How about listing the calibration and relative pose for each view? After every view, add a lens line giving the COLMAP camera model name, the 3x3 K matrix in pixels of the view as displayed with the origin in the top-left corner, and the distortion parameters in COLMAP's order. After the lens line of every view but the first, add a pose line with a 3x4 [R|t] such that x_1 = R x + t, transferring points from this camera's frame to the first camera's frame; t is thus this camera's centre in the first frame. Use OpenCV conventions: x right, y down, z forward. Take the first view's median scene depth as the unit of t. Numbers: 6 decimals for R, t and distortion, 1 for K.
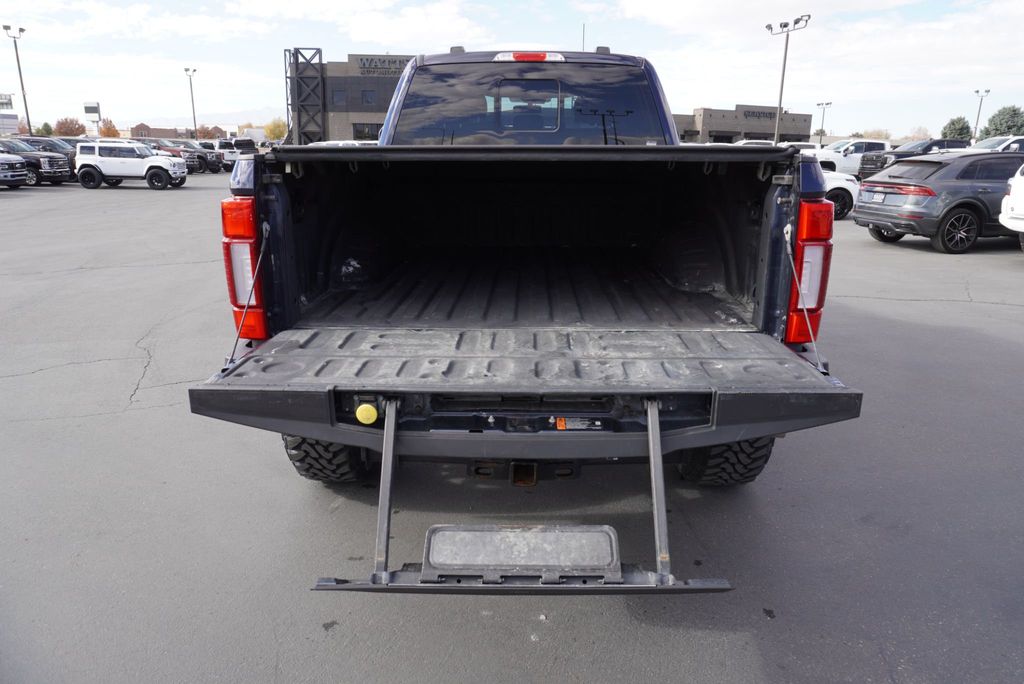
lens RADIAL K [[690.6, 0, 513.2], [0, 690.6, 360.4], [0, 0, 1]] dist [-0.030675, 0.000806]
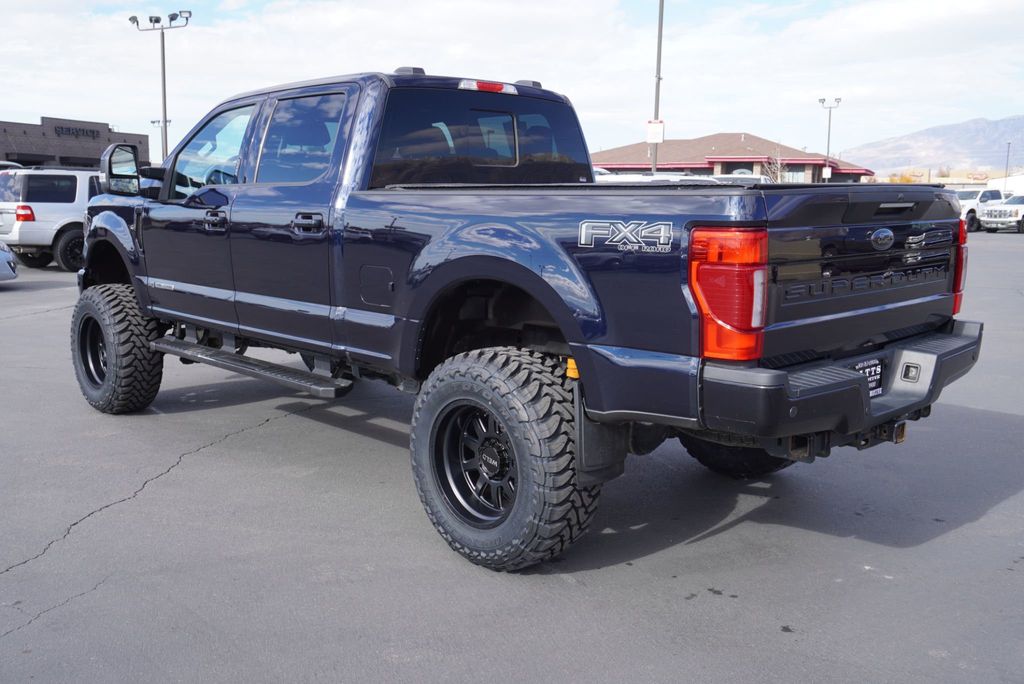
lens RADIAL K [[988.9, 0, 511.6], [0, 988.9, 375.8], [0, 0, 1]] dist [0.014688, 0.024702]
pose [[0.678435, -0.136416, 0.721884, -0.193130], [0.210779, 0.977442, -0.013383, -0.007118], [-0.703774, 0.161237, 0.691885, 0.022784]]
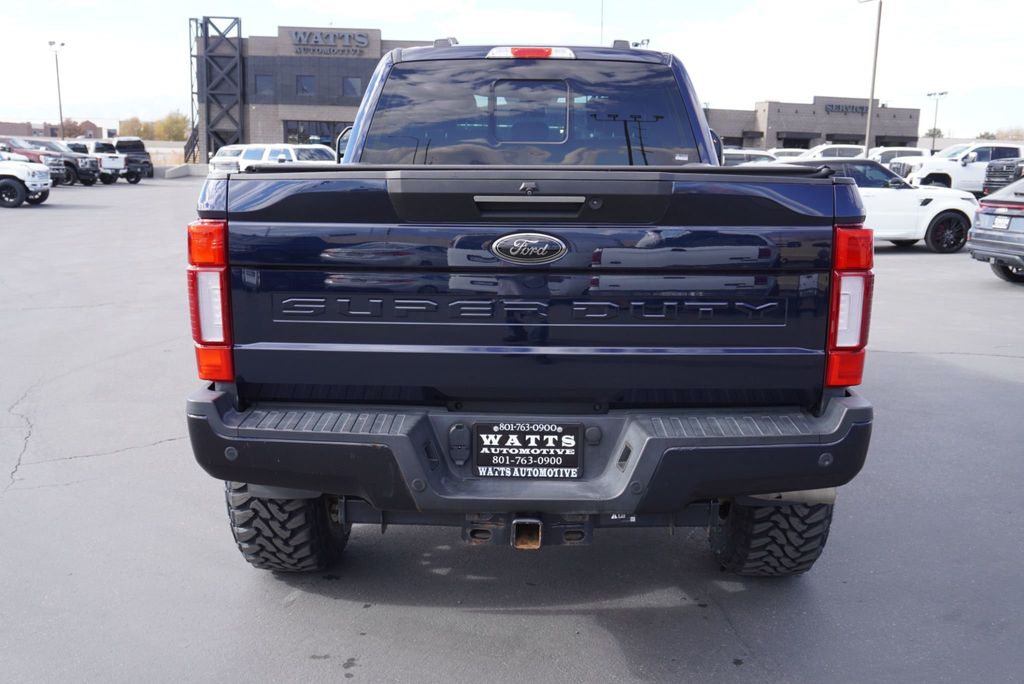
lens RADIAL K [[988.9, 0, 511.6], [0, 988.9, 375.8], [0, 0, 1]] dist [0.014688, 0.024702]
pose [[0.999964, 0.002551, 0.008142, -0.001619], [-0.001902, 0.996895, -0.078718, 0.006734], [-0.008318, 0.078700, 0.996864, -0.028496]]
